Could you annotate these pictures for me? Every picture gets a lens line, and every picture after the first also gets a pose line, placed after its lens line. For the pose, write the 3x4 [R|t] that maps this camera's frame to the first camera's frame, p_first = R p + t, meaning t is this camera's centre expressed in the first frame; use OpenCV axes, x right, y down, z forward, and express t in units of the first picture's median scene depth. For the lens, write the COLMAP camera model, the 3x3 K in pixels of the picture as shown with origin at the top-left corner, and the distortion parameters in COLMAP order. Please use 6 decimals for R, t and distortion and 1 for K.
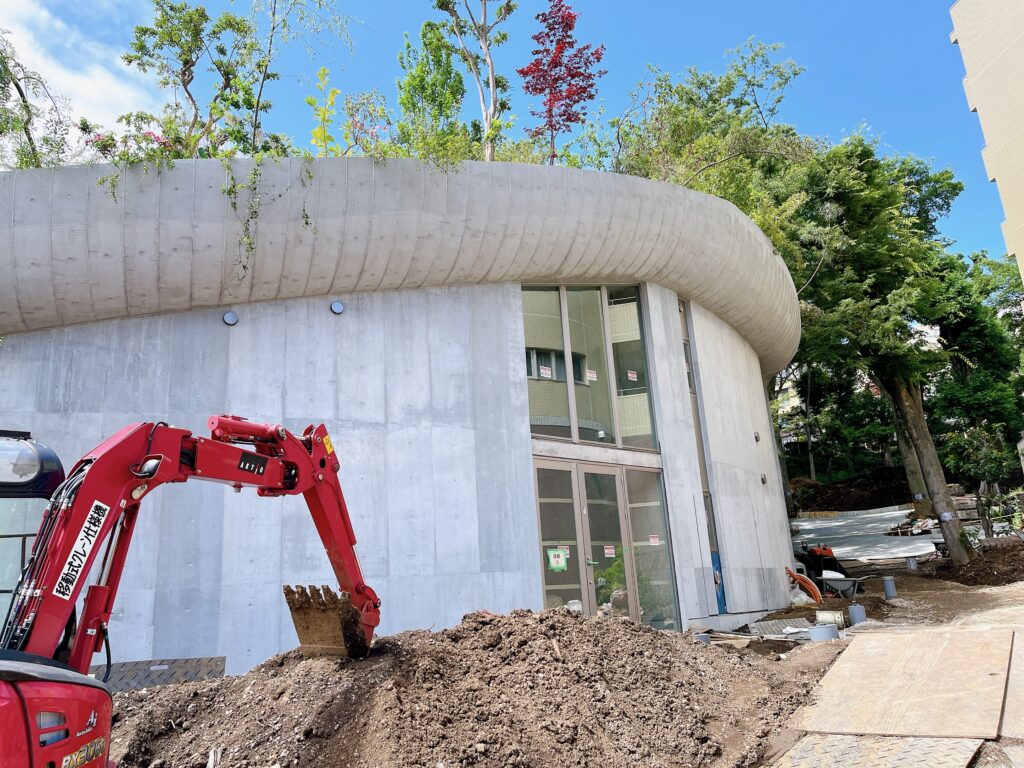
lens RADIAL K [[757.2, 0, 512.0], [0, 757.2, 384.0], [0, 0, 1]] dist [0.001588, -0.001022]
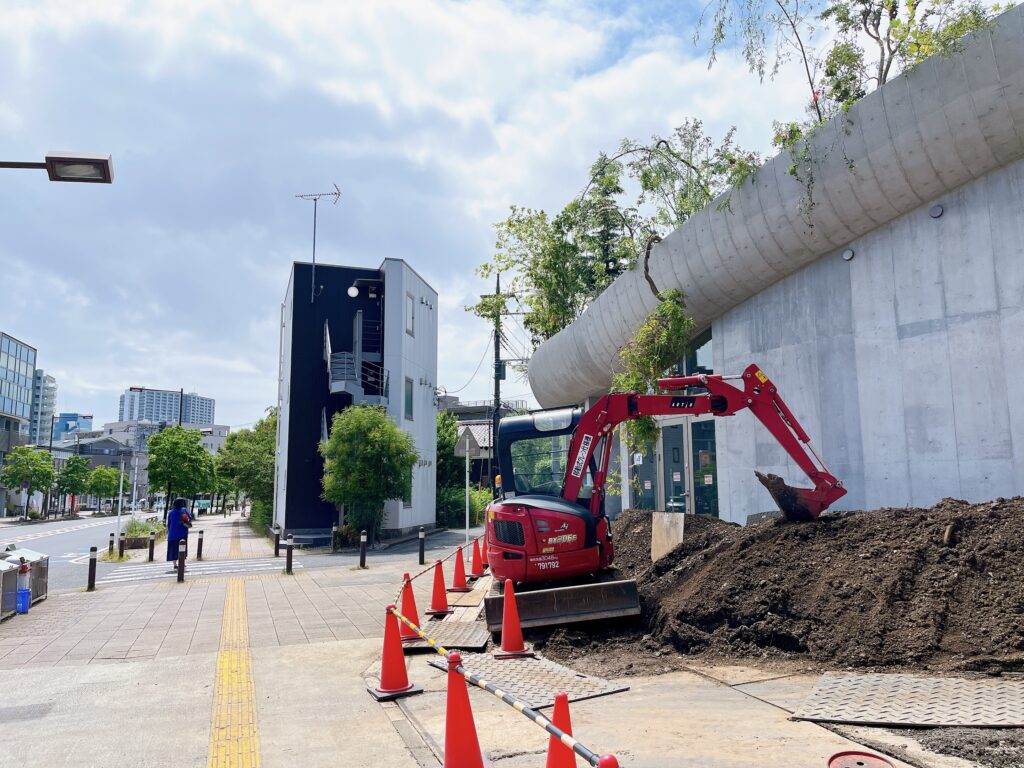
lens RADIAL K [[757.2, 0, 512.0], [0, 757.2, 384.0], [0, 0, 1]] dist [0.001588, -0.001022]
pose [[0.201616, -0.070547, -0.976921, 0.708990], [0.259306, 0.965659, -0.016218, -0.004279], [0.944517, -0.250051, 0.212986, 0.156381]]
